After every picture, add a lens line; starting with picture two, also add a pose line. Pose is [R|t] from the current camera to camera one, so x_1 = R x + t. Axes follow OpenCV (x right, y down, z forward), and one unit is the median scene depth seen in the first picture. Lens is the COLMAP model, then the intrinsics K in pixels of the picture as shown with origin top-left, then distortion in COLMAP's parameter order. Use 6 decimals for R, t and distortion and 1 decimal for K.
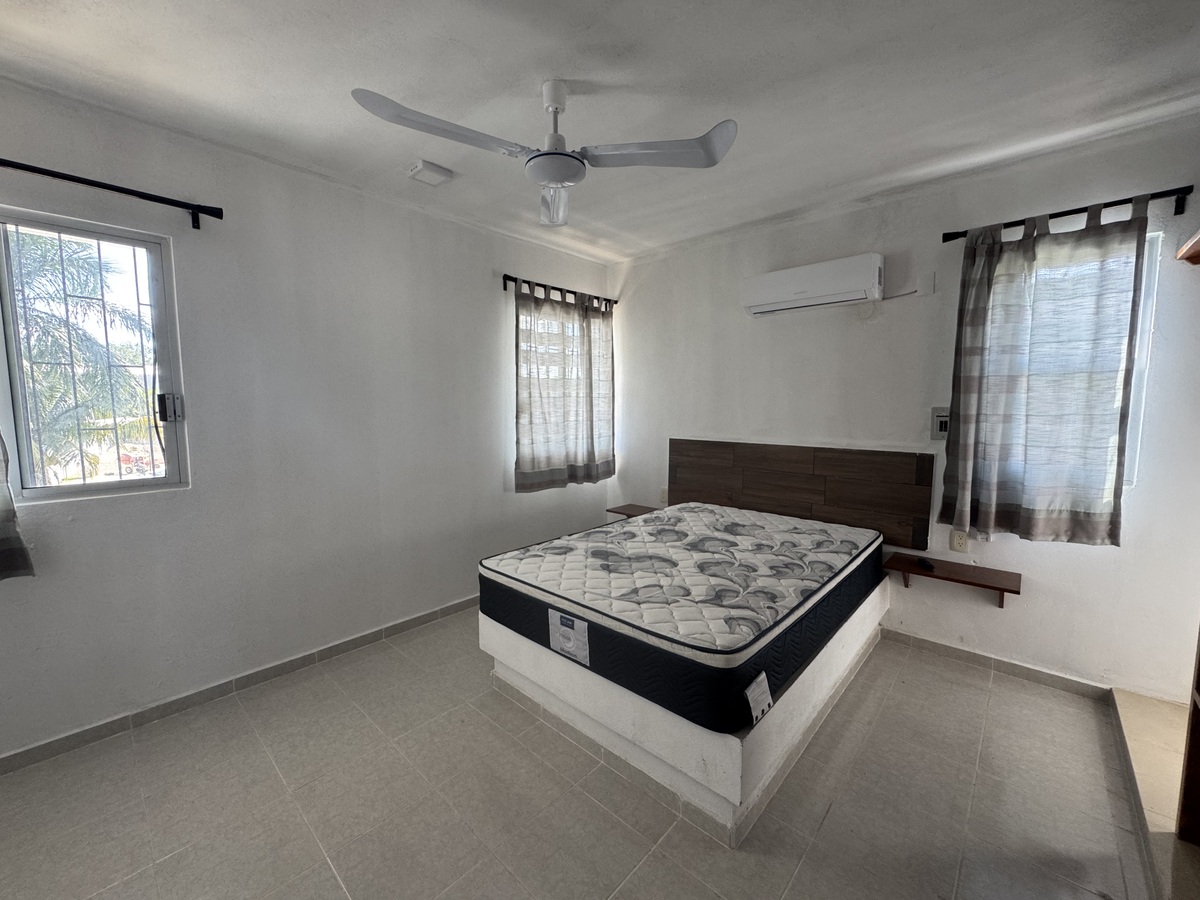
lens RADIAL K [[480.2, 0, 598.1], [0, 480.2, 449.3], [0, 0, 1]] dist [-0.006202, -0.000400]
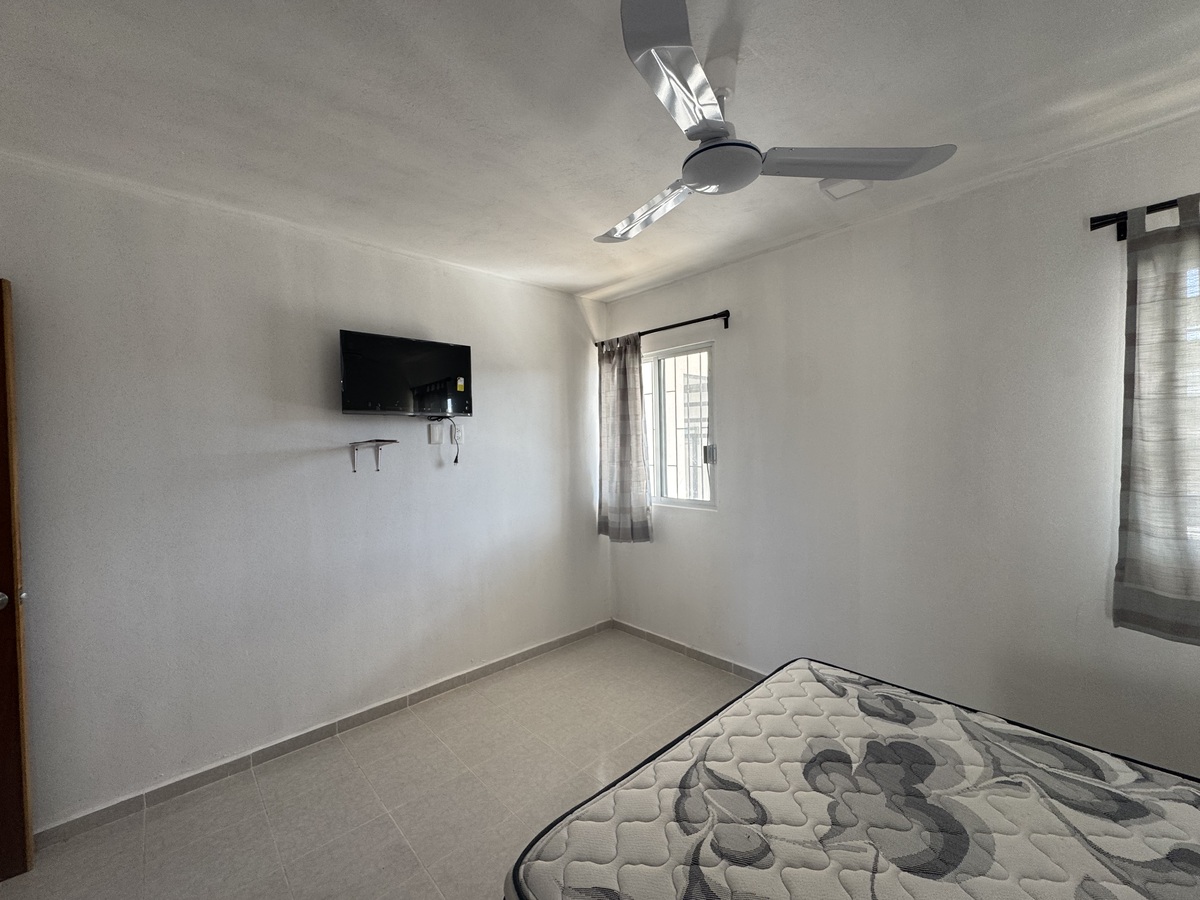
lens RADIAL K [[480.2, 0, 598.1], [0, 480.2, 449.3], [0, 0, 1]] dist [-0.006202, -0.000400]
pose [[-0.081594, 0.018956, -0.996485, 0.553687], [-0.068086, 0.997377, 0.024548, -0.105402], [0.994337, 0.069850, -0.080089, 0.695484]]
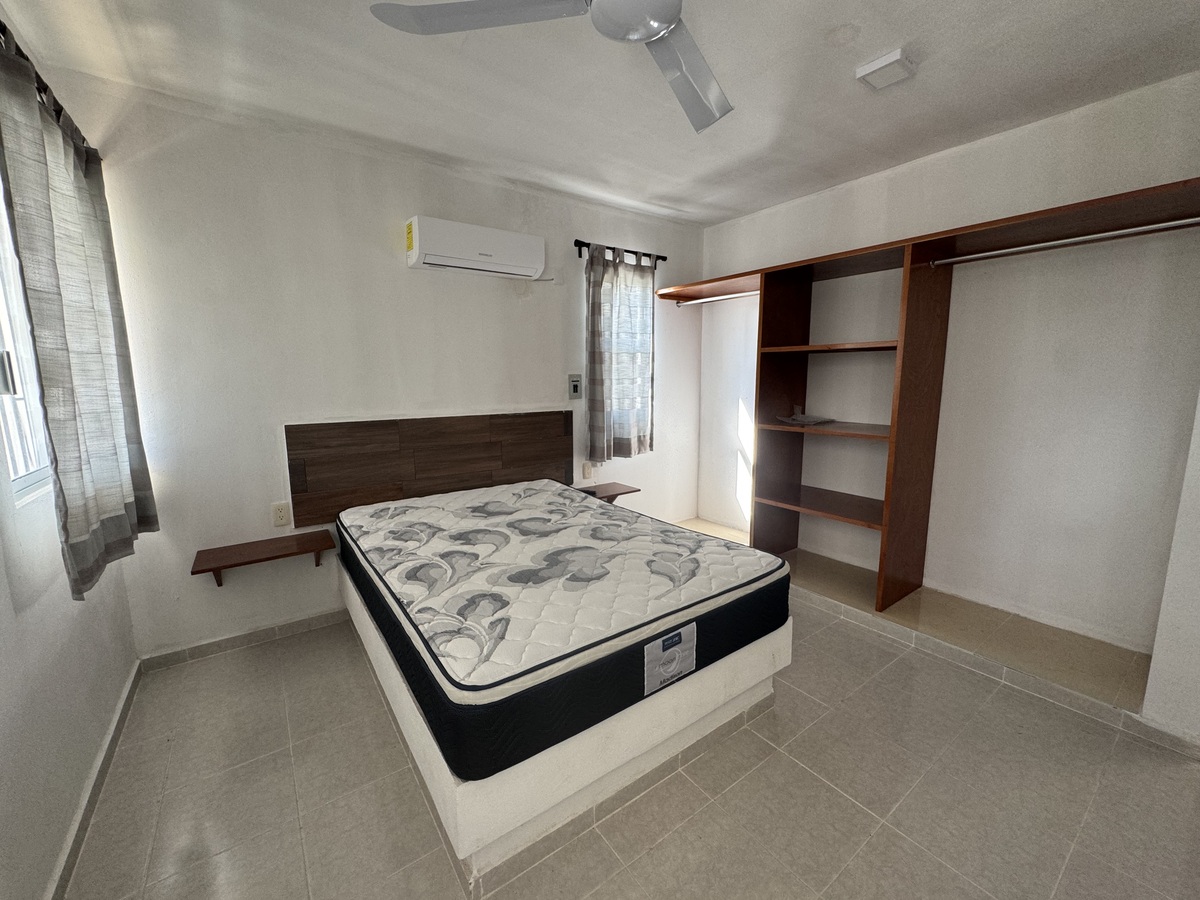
lens RADIAL K [[480.2, 0, 598.1], [0, 480.2, 449.3], [0, 0, 1]] dist [-0.006202, -0.000400]
pose [[0.199607, -0.146241, 0.968902, -0.643537], [0.099436, 0.986719, 0.128445, -0.051967], [-0.974818, 0.070705, 0.211497, 0.740255]]
